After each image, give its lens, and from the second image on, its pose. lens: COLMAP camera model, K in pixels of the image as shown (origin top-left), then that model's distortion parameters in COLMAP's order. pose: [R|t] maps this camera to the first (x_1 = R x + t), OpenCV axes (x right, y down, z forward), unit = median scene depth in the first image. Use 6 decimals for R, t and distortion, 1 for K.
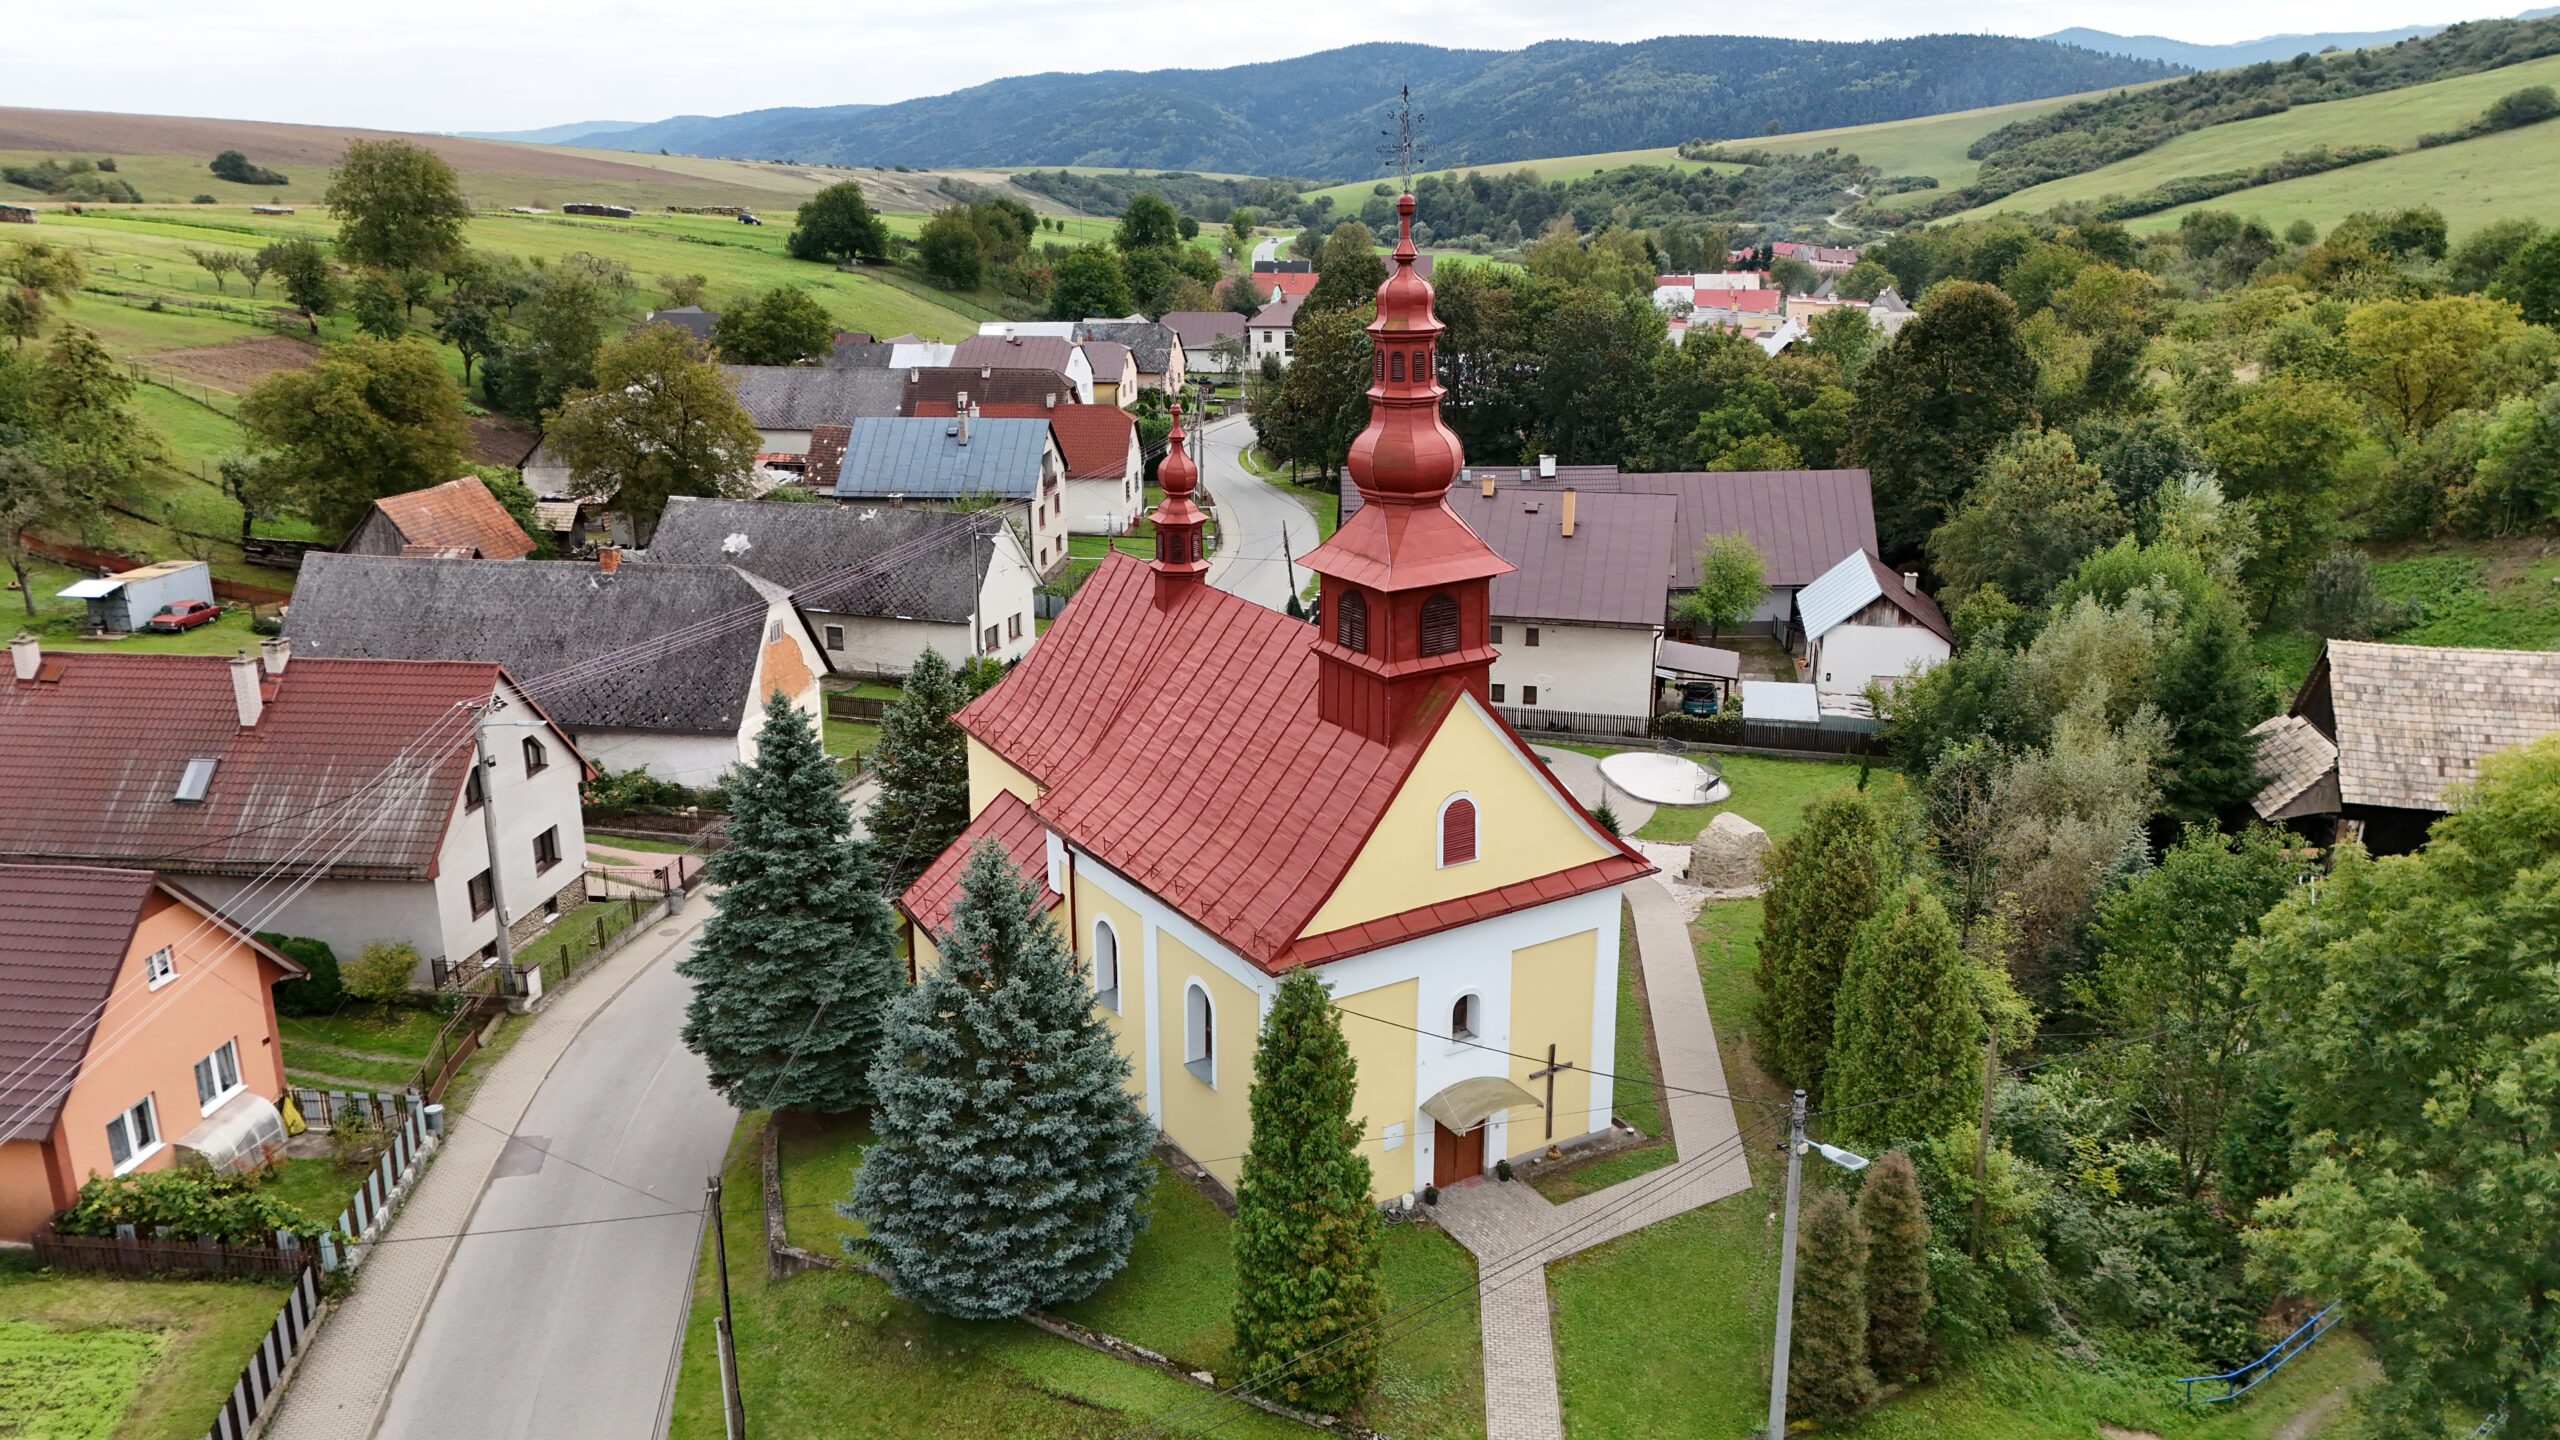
lens RADIAL K [[1871.8, 0, 1267.9], [0, 1871.8, 712.8], [0, 0, 1]] dist [0.085357, -0.079471]
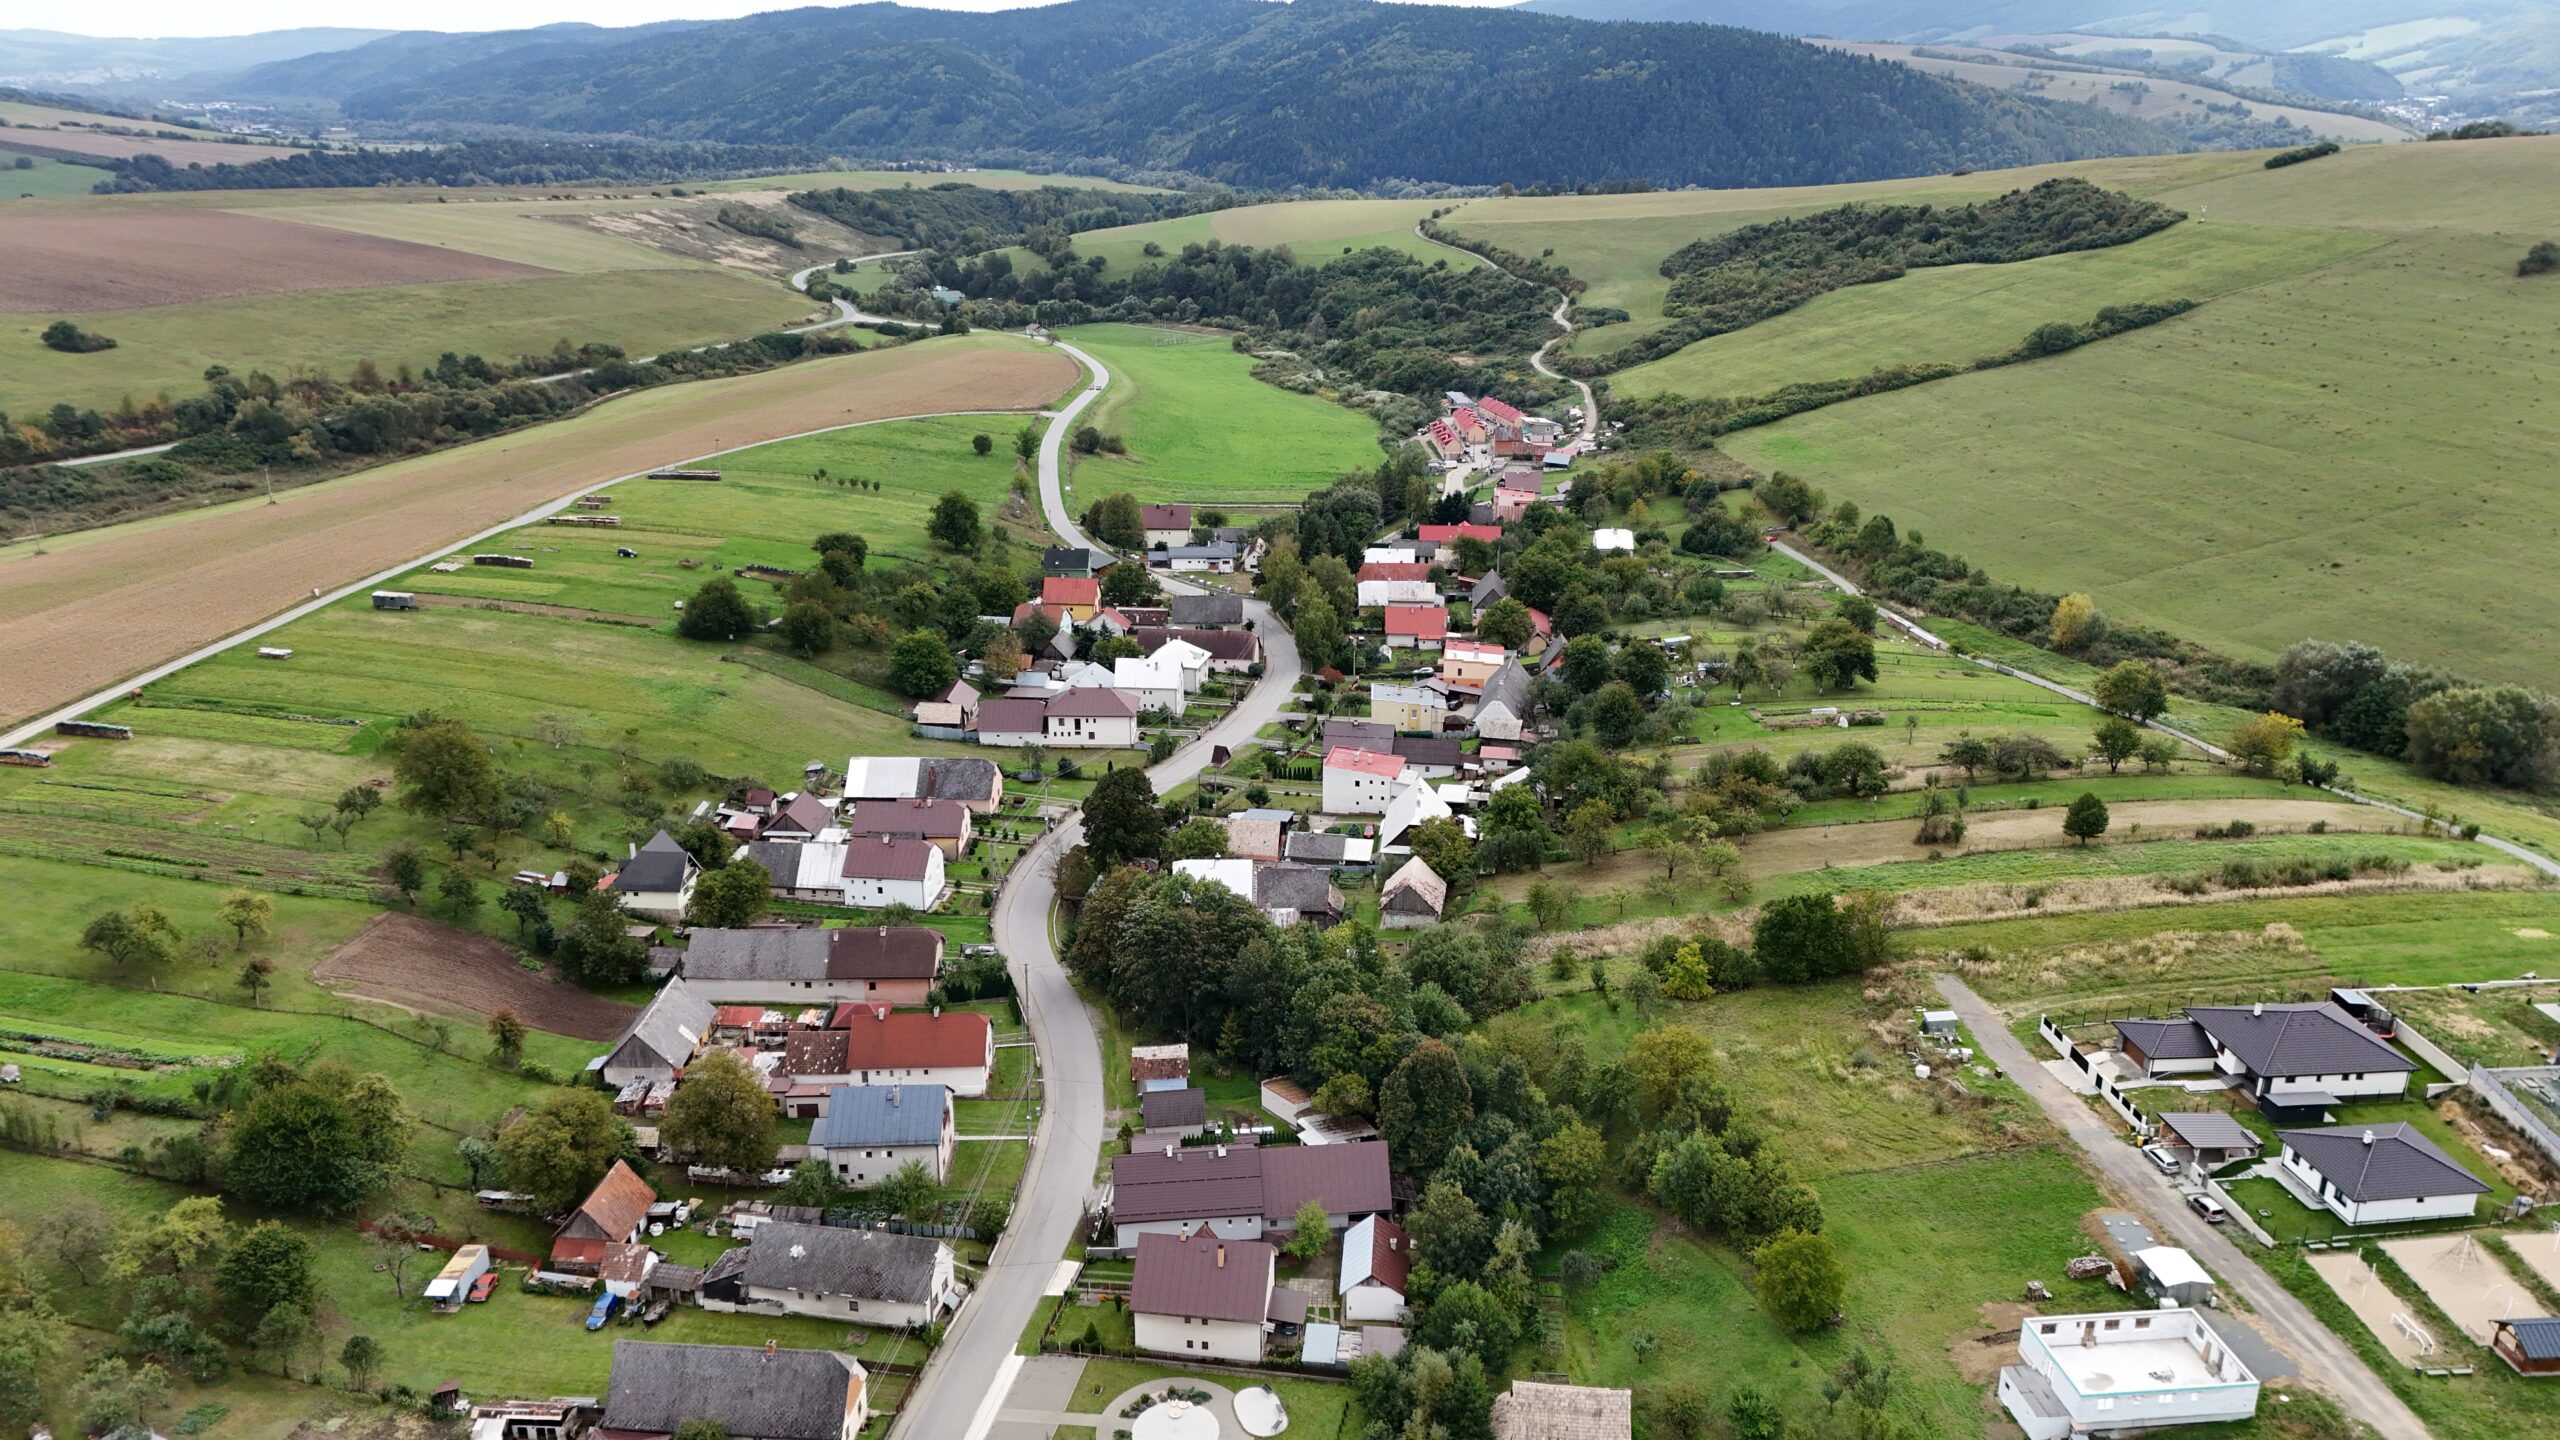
lens RADIAL K [[1871.8, 0, 1268.5], [0, 1871.8, 718.4], [0, 0, 1]] dist [0.085357, -0.079471]
pose [[0.993382, -0.033220, 0.109952, 0.001703], [0.027955, 0.998403, 0.049085, -1.024554], [-0.111407, -0.045687, 0.992724, -1.355053]]
